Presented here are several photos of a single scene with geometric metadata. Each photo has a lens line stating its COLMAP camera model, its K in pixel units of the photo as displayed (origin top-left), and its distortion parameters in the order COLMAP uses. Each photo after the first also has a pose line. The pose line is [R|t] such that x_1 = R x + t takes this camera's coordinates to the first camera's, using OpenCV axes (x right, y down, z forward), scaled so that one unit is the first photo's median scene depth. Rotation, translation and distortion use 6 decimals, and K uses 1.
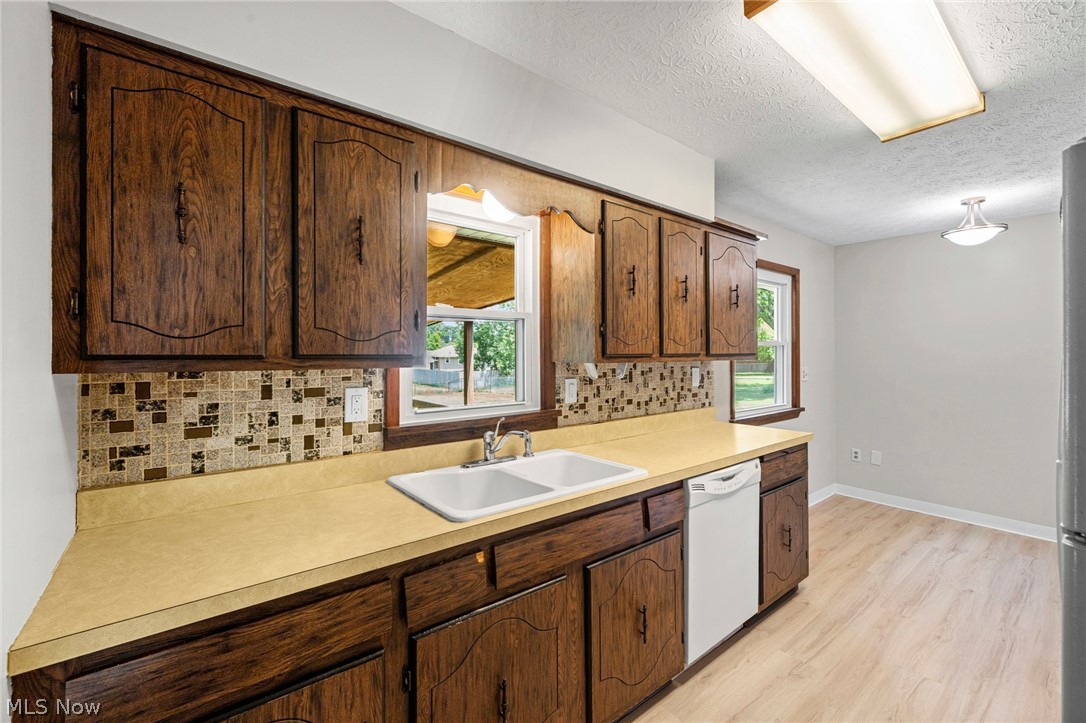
lens RADIAL K [[459.1, 0, 535.5], [0, 459.1, 350.1], [0, 0, 1]] dist [-0.002880, -0.000478]
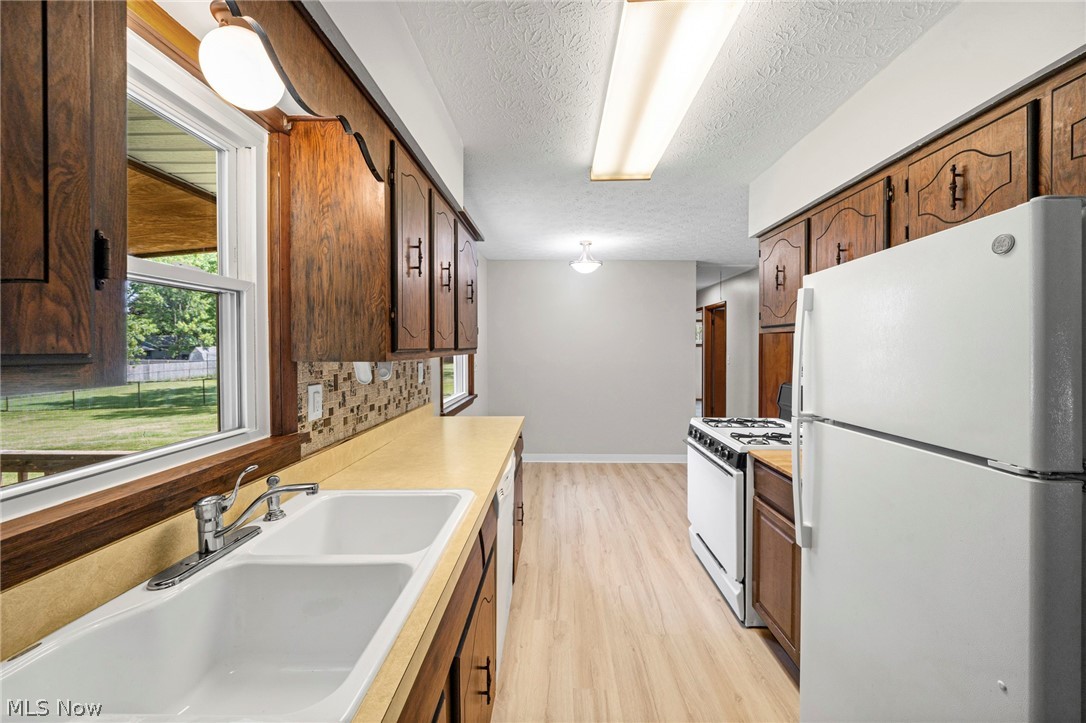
lens RADIAL K [[412.9, 0, 557.1], [0, 412.9, 349.3], [0, 0, 1]] dist [-0.005690, -0.000004]
pose [[0.623611, -0.006278, 0.781710, -0.165787], [-0.001440, 0.999957, 0.009179, 0.002208], [-0.781734, -0.006850, 0.623575, 0.298112]]
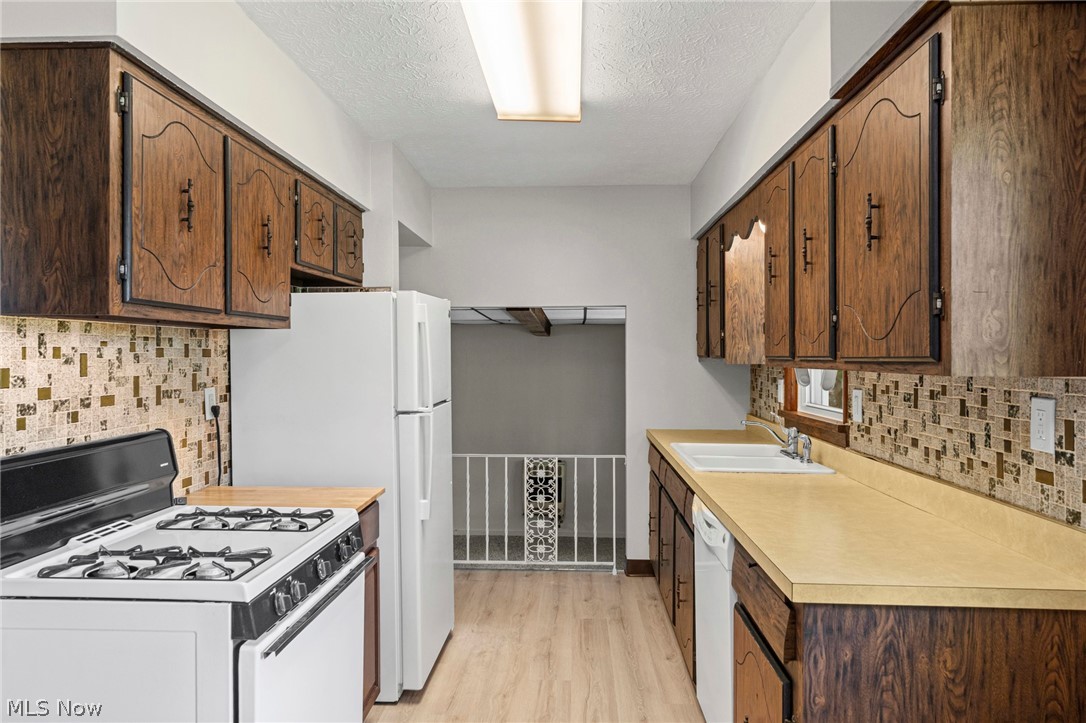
lens RADIAL K [[728.2, 0, 553.4], [0, 728.2, 367.2], [0, 0, 1]] dist [0.005343, -0.006612]
pose [[-0.647471, 0.007826, -0.762050, 1.205210], [-0.003842, 0.999901, 0.013533, 0.010128], [0.762081, 0.011690, -0.647377, 1.277535]]
